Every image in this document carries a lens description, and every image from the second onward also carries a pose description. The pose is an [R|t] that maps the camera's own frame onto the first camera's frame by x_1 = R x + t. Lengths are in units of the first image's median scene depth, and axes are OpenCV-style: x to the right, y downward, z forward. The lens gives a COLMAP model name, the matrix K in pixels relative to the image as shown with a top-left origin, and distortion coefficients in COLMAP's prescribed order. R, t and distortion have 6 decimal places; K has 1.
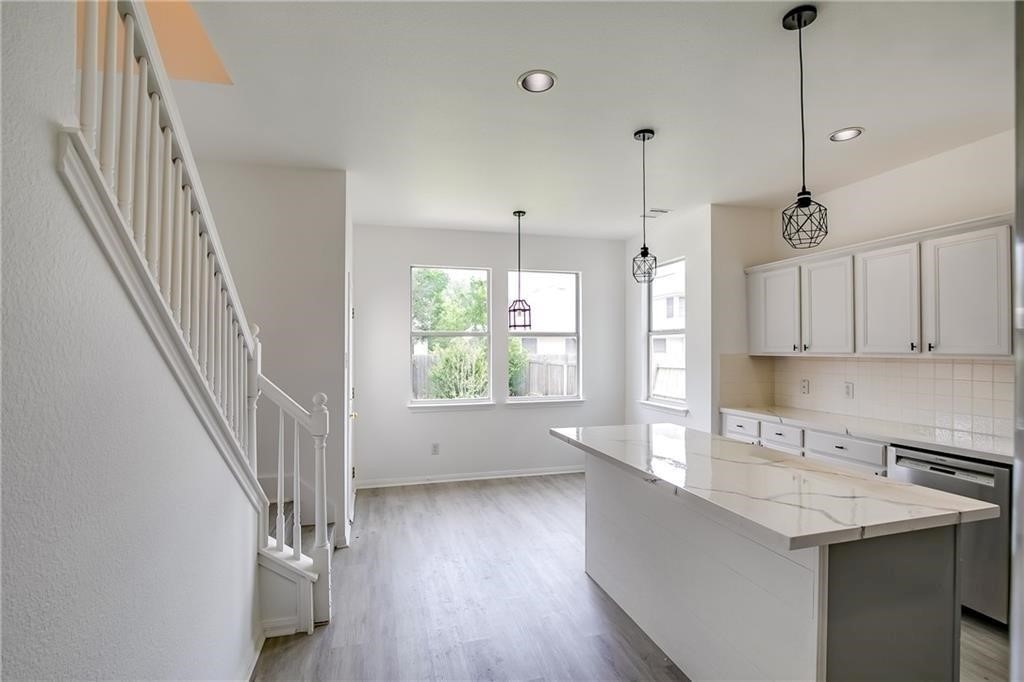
lens RADIAL K [[472.7, 0, 510.2], [0, 472.7, 344.3], [0, 0, 1]] dist [-0.038203, 0.000158]
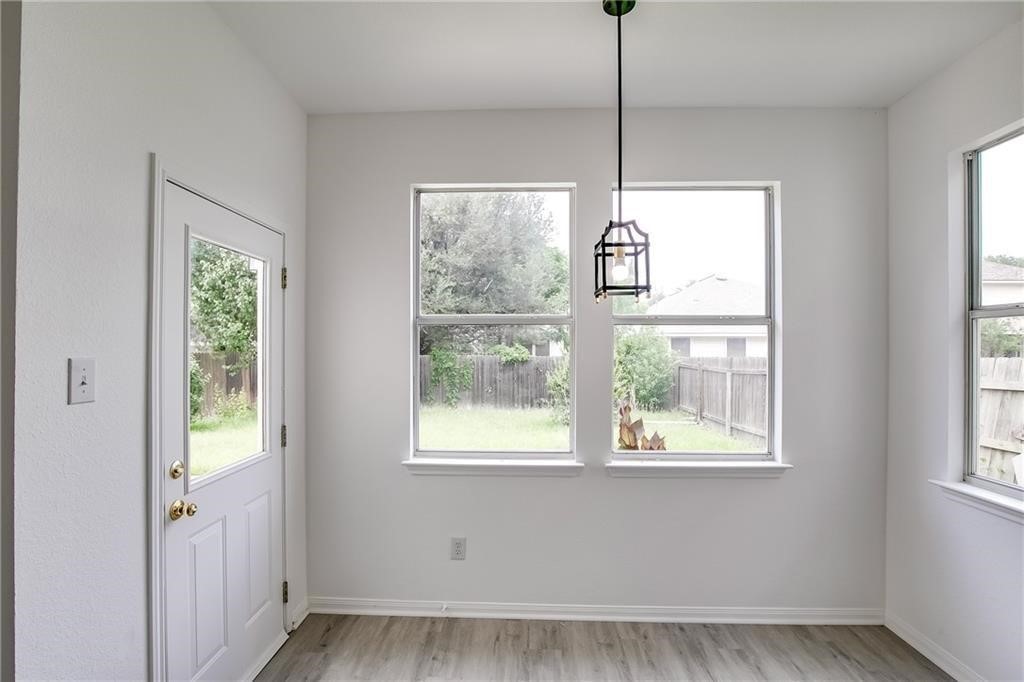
lens RADIAL K [[472.7, 0, 510.2], [0, 472.7, 344.3], [0, 0, 1]] dist [-0.038203, 0.000158]
pose [[0.951649, 0.003101, -0.307173, 0.043645], [-0.003525, 0.999993, -0.000826, 0.004146], [0.307168, 0.001869, 0.951653, 0.518473]]
